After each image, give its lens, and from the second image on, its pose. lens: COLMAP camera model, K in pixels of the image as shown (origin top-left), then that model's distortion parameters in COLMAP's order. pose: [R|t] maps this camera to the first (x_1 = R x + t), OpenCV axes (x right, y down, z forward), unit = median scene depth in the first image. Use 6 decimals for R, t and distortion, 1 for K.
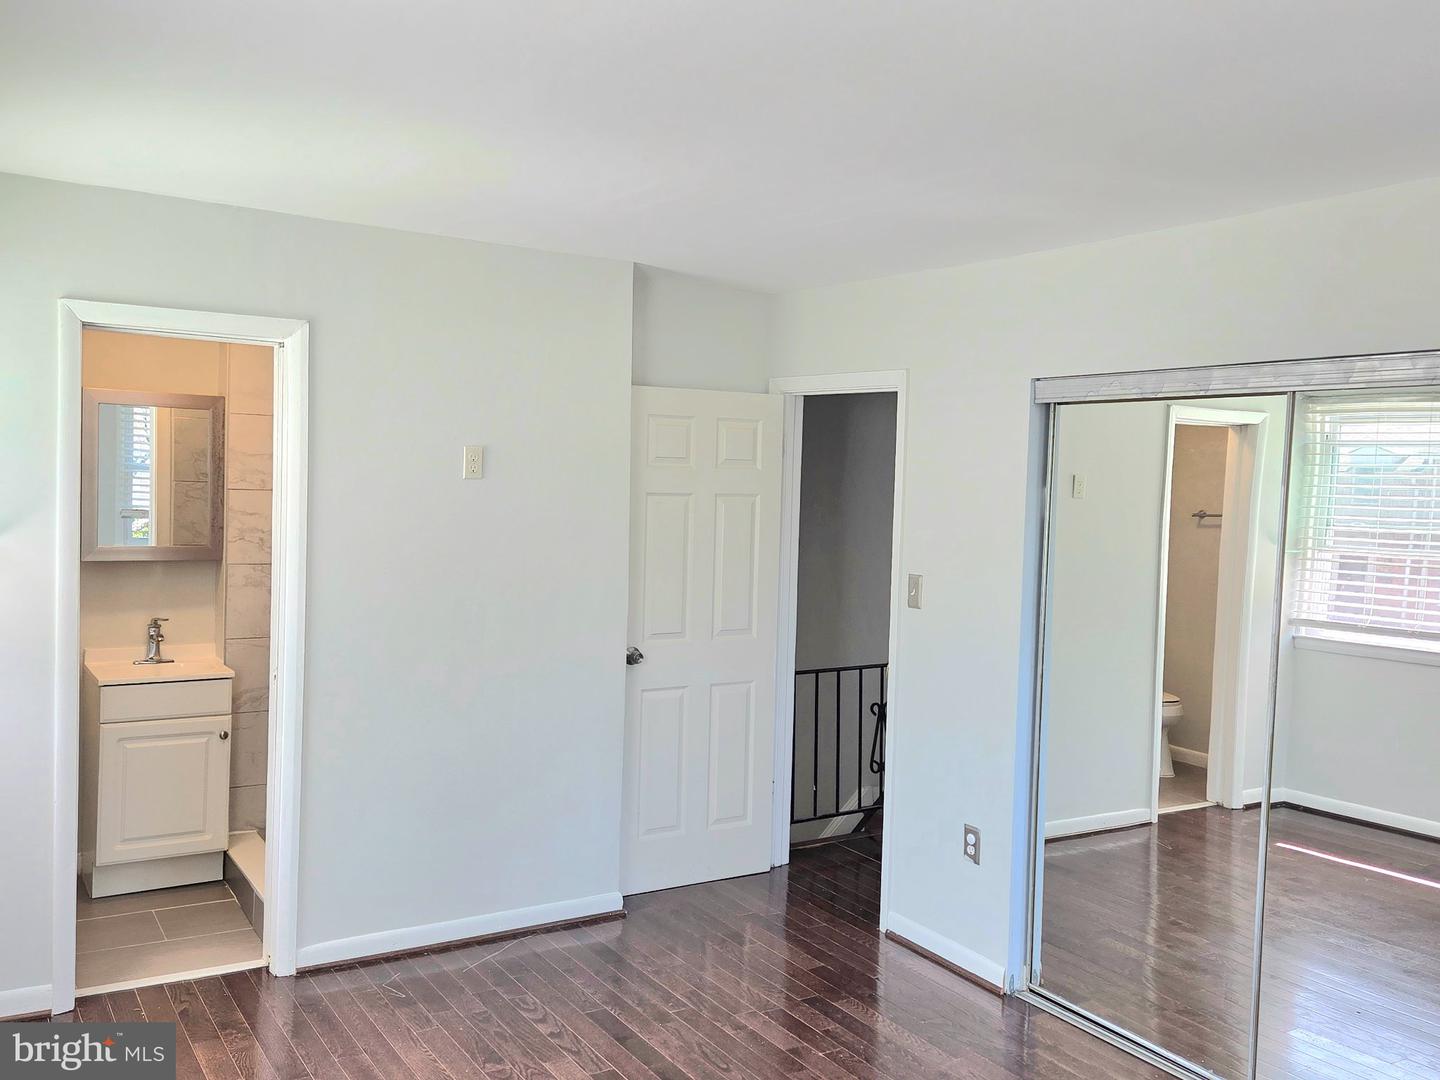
lens RADIAL K [[1215.8, 0, 720.0], [0, 1215.8, 540.0], [0, 0, 1]] dist [0.025176, 0.005960]
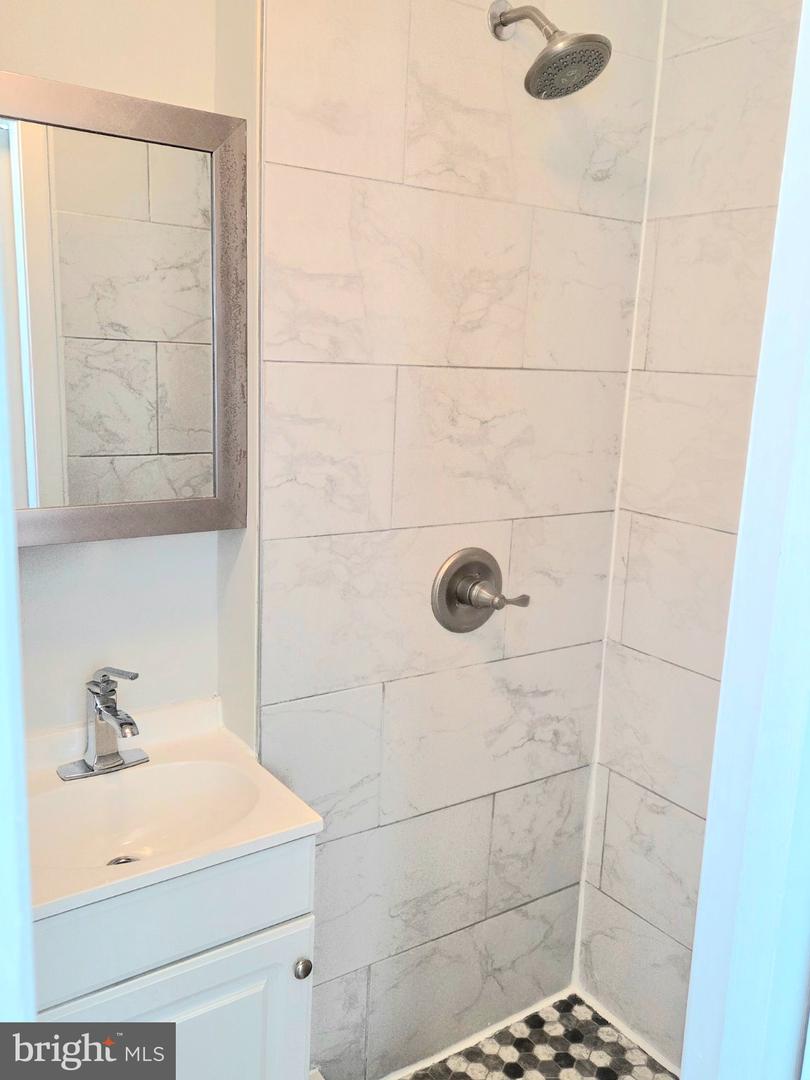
lens RADIAL K [[921.9, 0, 405.0], [0, 921.9, 540.0], [0, 0, 1]] dist [0.012532, -0.001835]
pose [[0.999287, -0.000034, 0.037753, -0.365062], [-0.006293, 0.985856, 0.167475, -0.034331], [-0.037225, -0.167593, 0.985153, 0.681265]]
